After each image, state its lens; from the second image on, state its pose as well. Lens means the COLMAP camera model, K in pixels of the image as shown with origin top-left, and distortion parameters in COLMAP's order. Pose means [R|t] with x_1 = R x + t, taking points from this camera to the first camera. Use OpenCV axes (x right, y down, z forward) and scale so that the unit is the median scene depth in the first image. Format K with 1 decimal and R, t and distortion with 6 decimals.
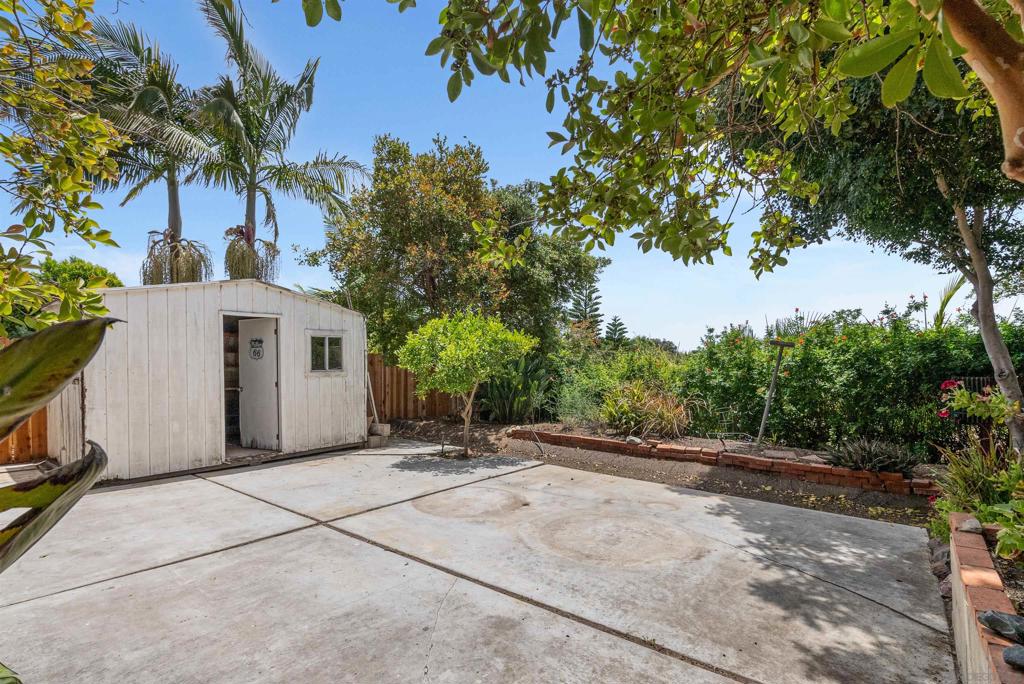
lens RADIAL K [[480.5, 0, 507.3], [0, 480.5, 361.8], [0, 0, 1]] dist [-0.001126, -0.000044]
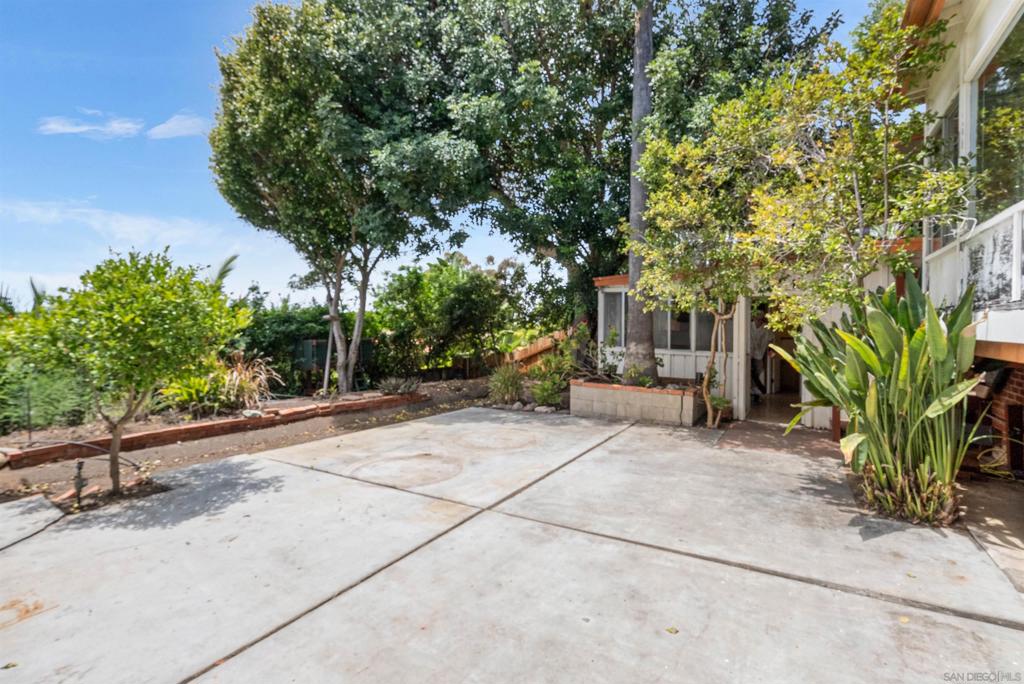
lens RADIAL K [[473.8, 0, 512.0], [0, 473.8, 342.0], [0, 0, 1]] dist [-0.003086, -0.000239]
pose [[-0.120953, -0.026768, 0.992297, -0.812257], [-0.004404, 0.999641, 0.026429, -0.008078], [-0.992648, -0.001174, -0.121028, 0.666210]]
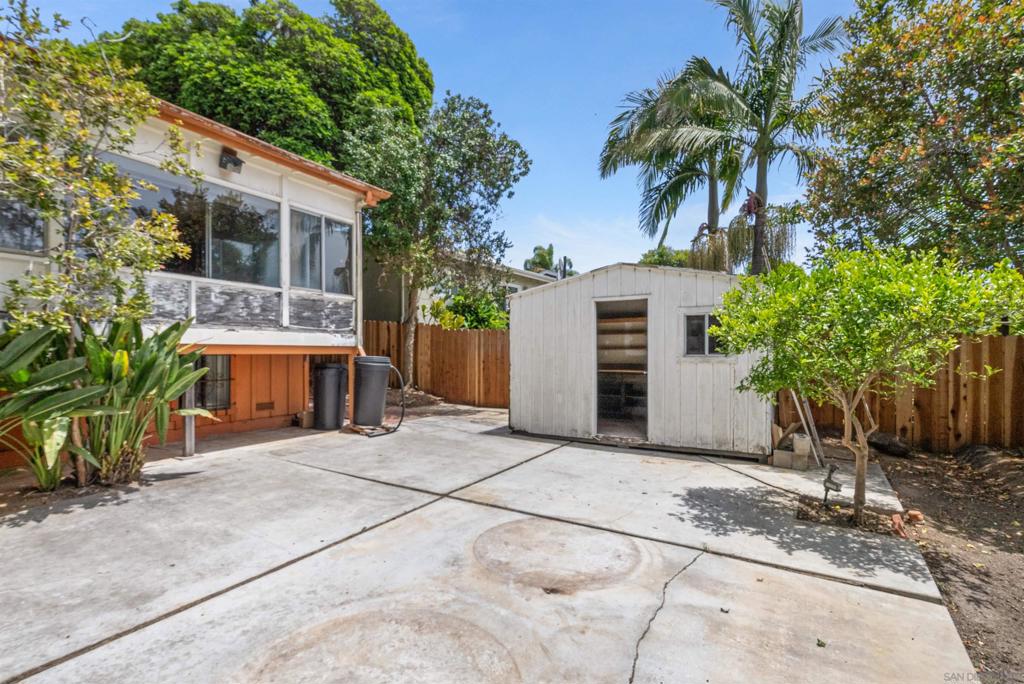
lens RADIAL K [[473.8, 0, 512.0], [0, 473.8, 342.0], [0, 0, 1]] dist [-0.003086, -0.000239]
pose [[0.154853, -0.013390, -0.987847, 0.419004], [-0.001486, 0.999904, -0.013787, 0.008034], [0.987936, 0.003603, 0.154818, 0.617190]]
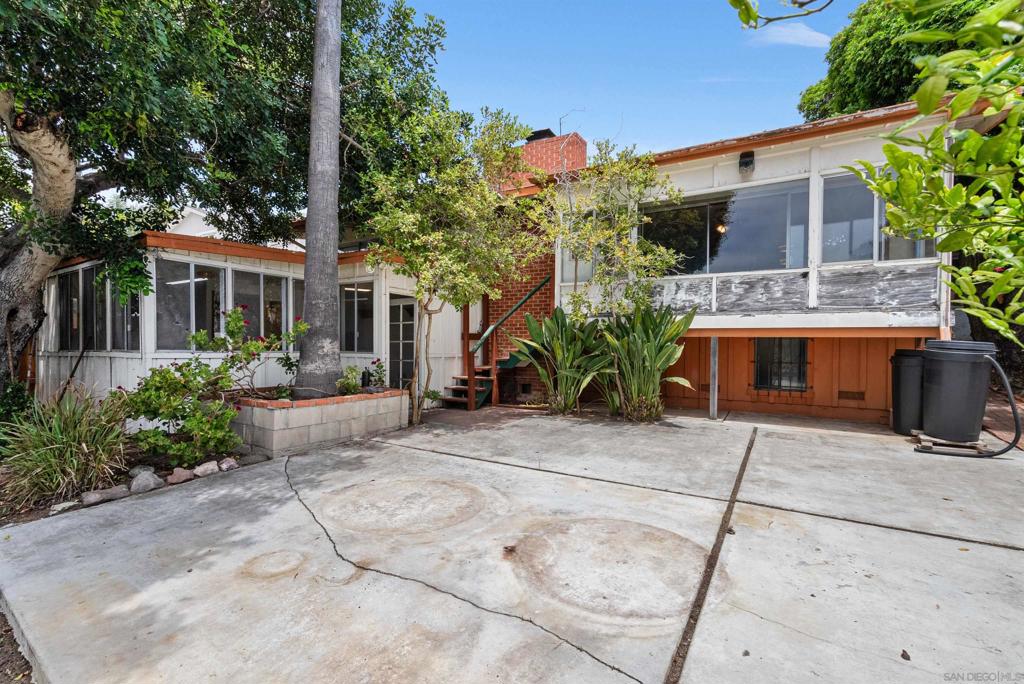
lens RADIAL K [[463.9, 0, 508.5], [0, 463.9, 341.3], [0, 0, 1]] dist [-0.000088, 0.000364]
pose [[-0.991771, 0.002191, -0.128005, 0.081373], [0.001975, 0.999996, 0.001819, 0.025642], [0.128009, 0.001551, -0.991772, 1.122765]]
